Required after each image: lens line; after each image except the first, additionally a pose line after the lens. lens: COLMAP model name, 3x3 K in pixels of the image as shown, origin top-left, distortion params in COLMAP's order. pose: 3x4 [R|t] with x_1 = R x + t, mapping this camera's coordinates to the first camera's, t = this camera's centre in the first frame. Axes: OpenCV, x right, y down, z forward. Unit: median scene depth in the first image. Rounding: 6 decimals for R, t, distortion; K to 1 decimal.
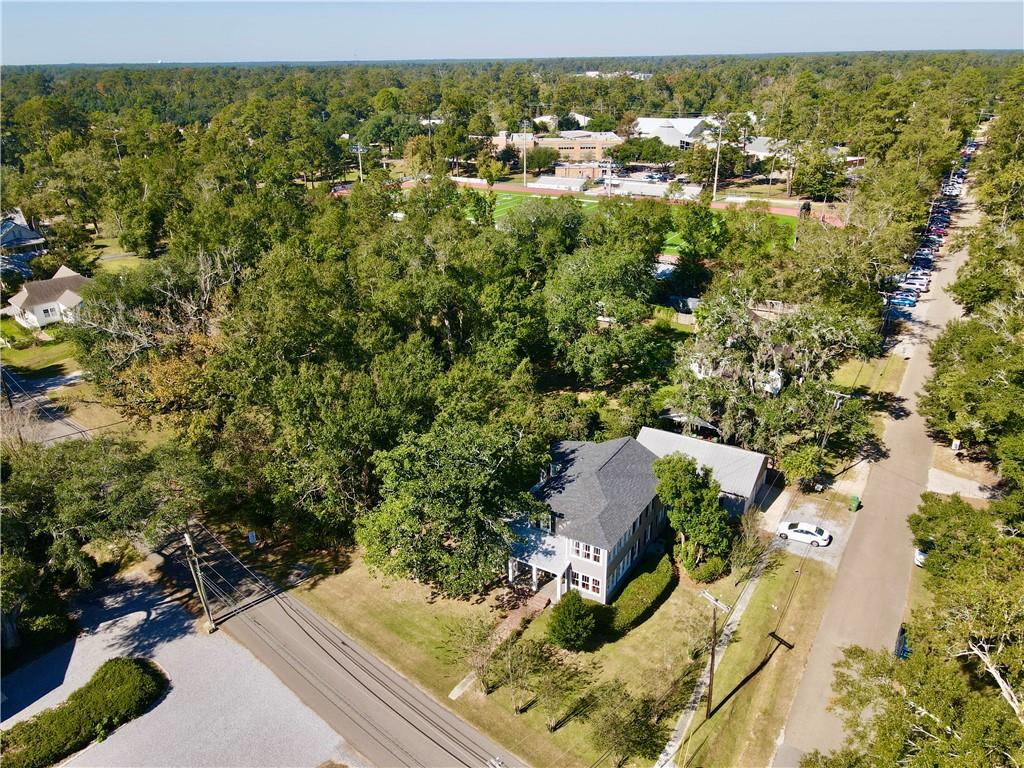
lens RADIAL K [[750.3, 0, 512.0], [0, 750.3, 384.0], [0, 0, 1]] dist [0.006844, 0.011038]
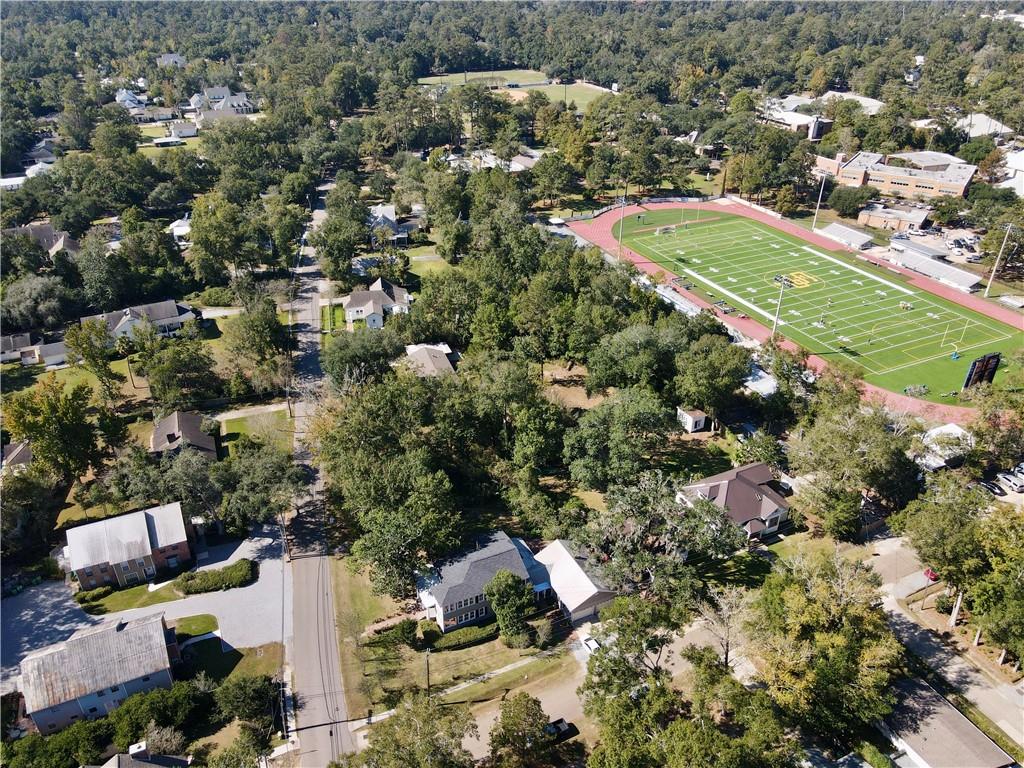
lens RADIAL K [[750.3, 0, 512.0], [0, 750.3, 384.0], [0, 0, 1]] dist [0.006844, 0.011038]
pose [[0.835786, 0.287982, -0.467469, 0.921328], [-0.230318, 0.956767, 0.177627, -0.636117], [0.498412, -0.040791, 0.865980, -0.472686]]
